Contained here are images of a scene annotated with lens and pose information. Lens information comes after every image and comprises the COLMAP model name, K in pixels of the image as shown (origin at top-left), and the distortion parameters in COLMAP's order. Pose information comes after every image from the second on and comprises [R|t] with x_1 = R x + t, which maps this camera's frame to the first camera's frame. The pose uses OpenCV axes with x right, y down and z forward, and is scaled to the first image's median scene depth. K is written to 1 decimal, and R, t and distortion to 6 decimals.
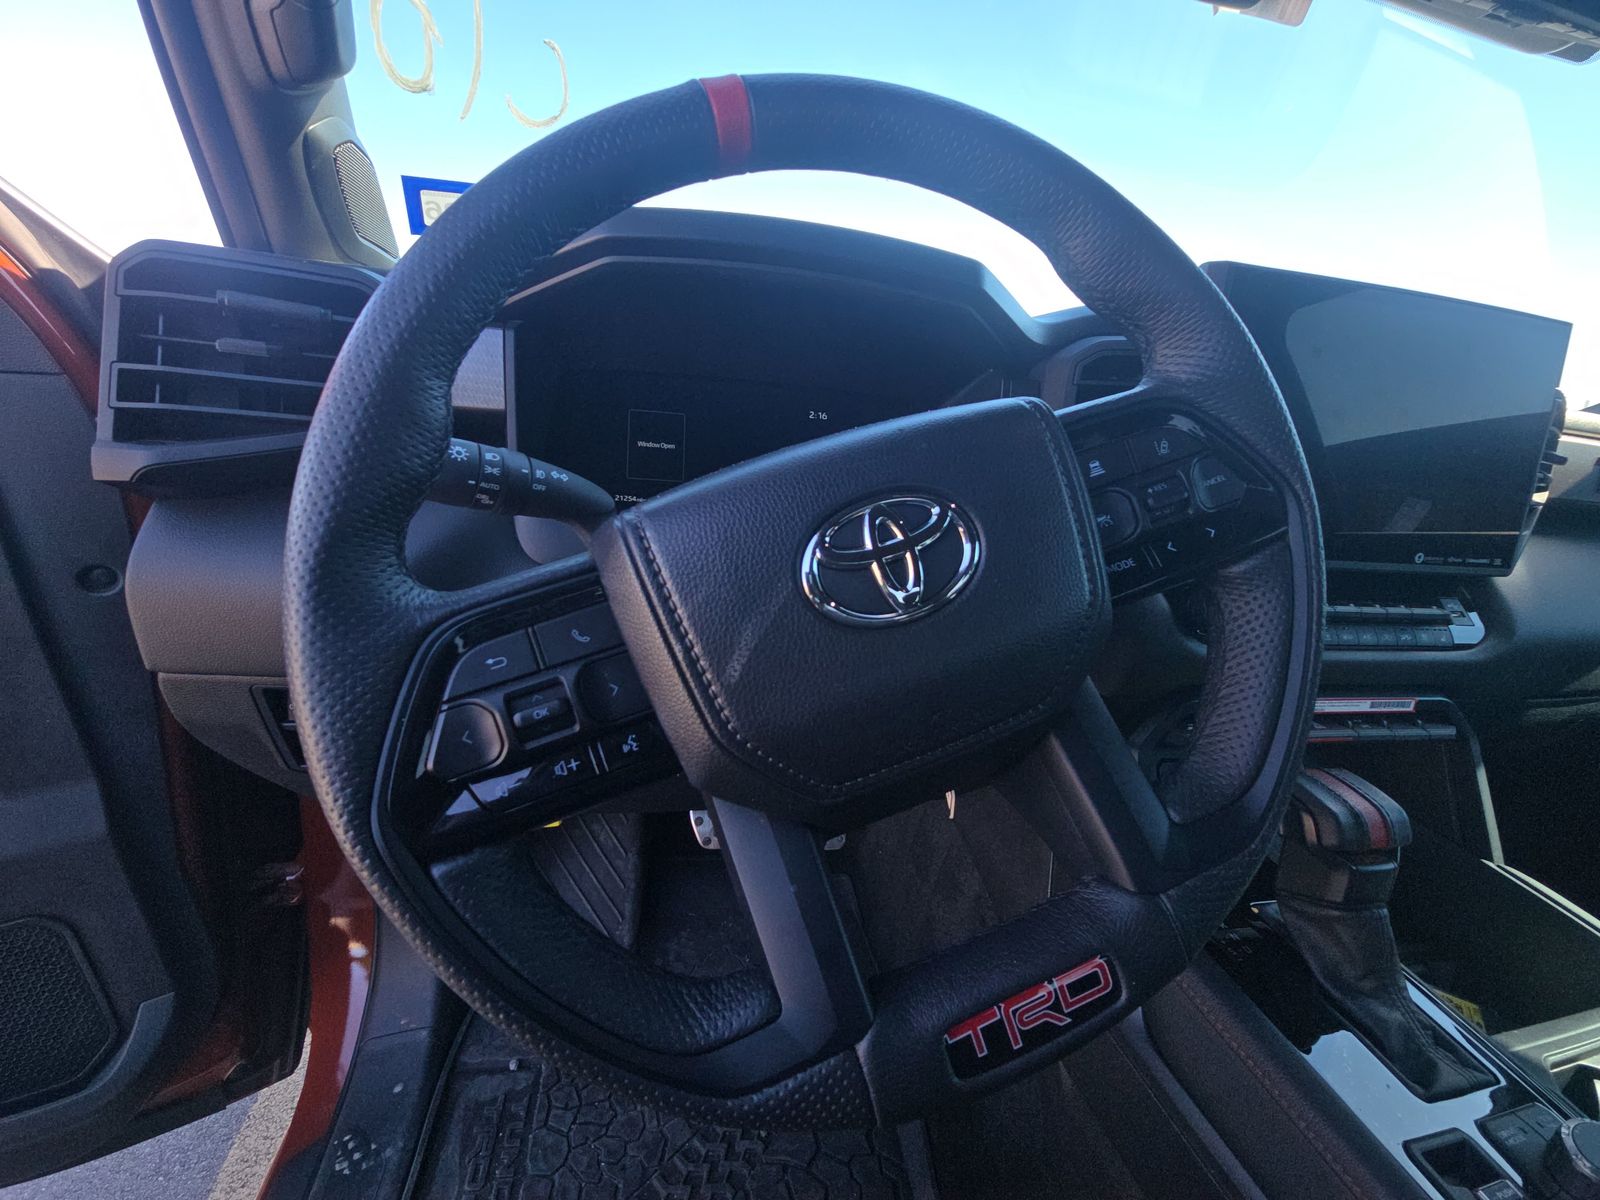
lens RADIAL K [[629.3, 0, 806.3], [0, 629.3, 599.7], [0, 0, 1]] dist [0.047974, -0.028554]
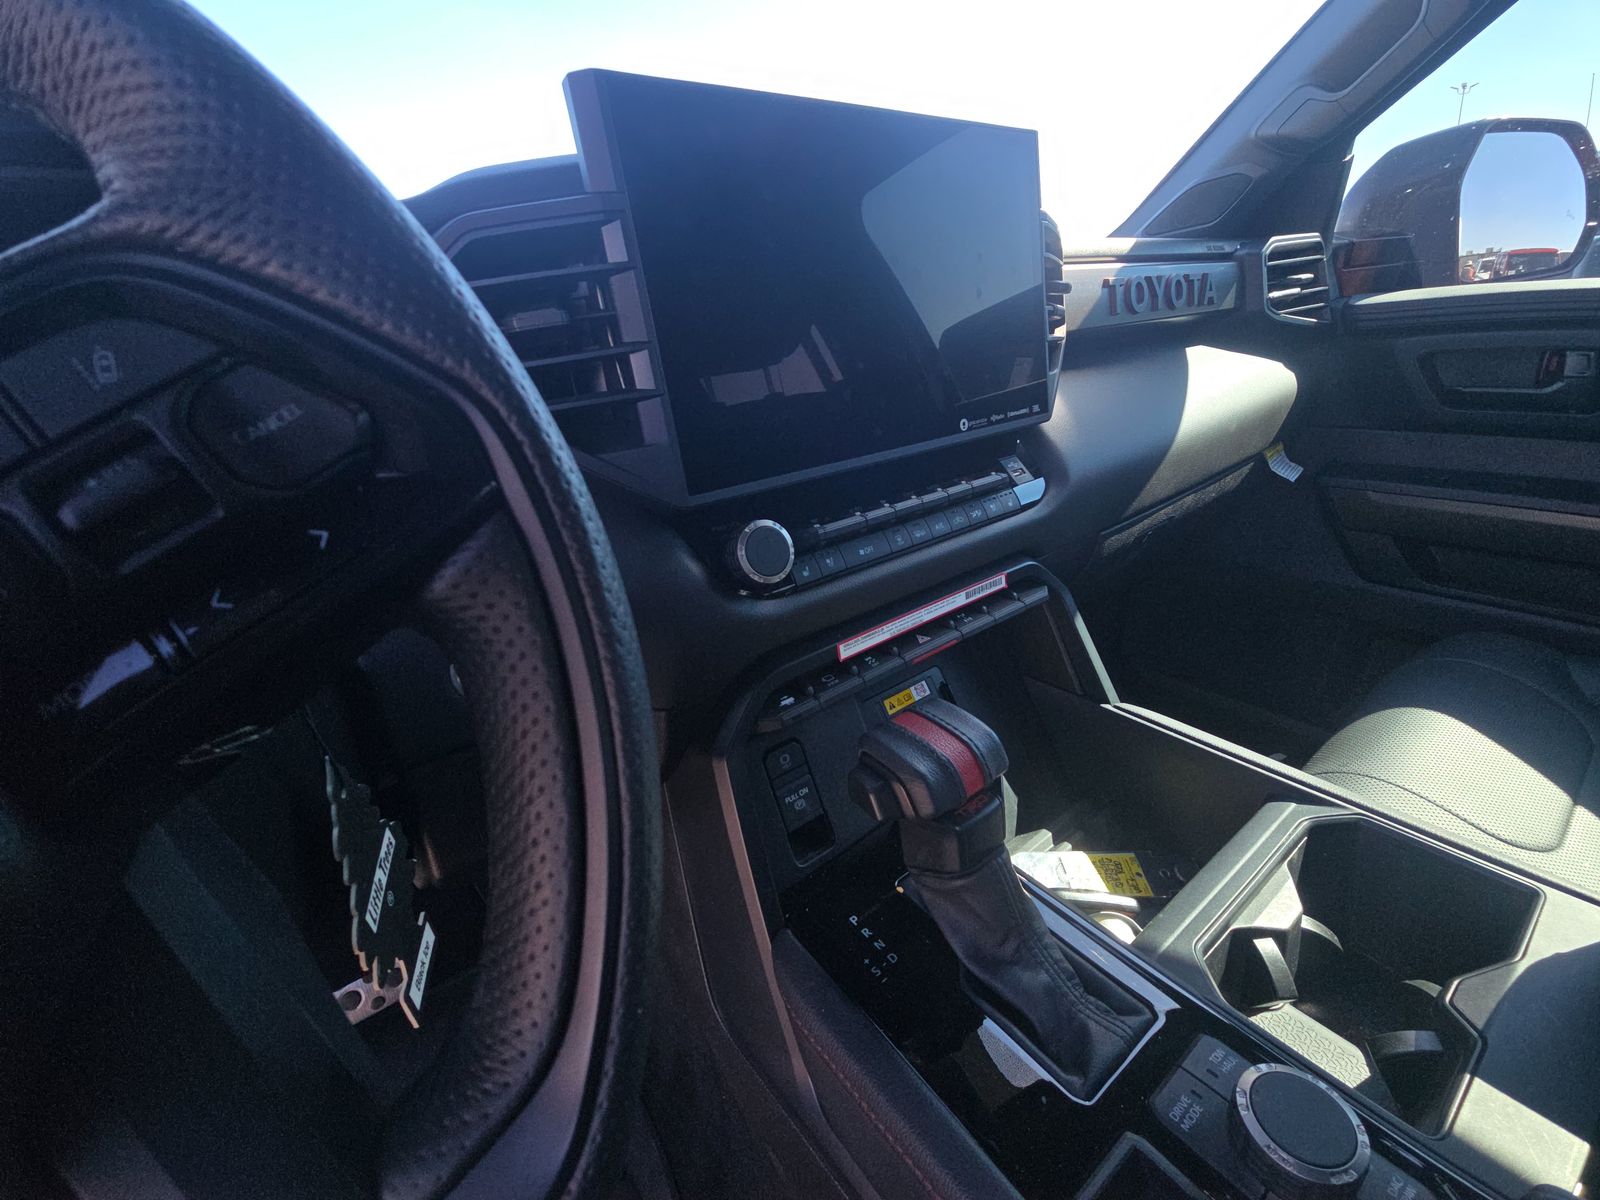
lens RADIAL K [[659.2, 0, 810.3], [0, 659.2, 600.9], [0, 0, 1]] dist [0.002387, -0.015540]
pose [[0.881605, -0.318787, 0.348063, 0.357356], [0.291996, 0.947755, 0.128444, -0.012451], [-0.370825, -0.011604, 0.928630, 0.217044]]
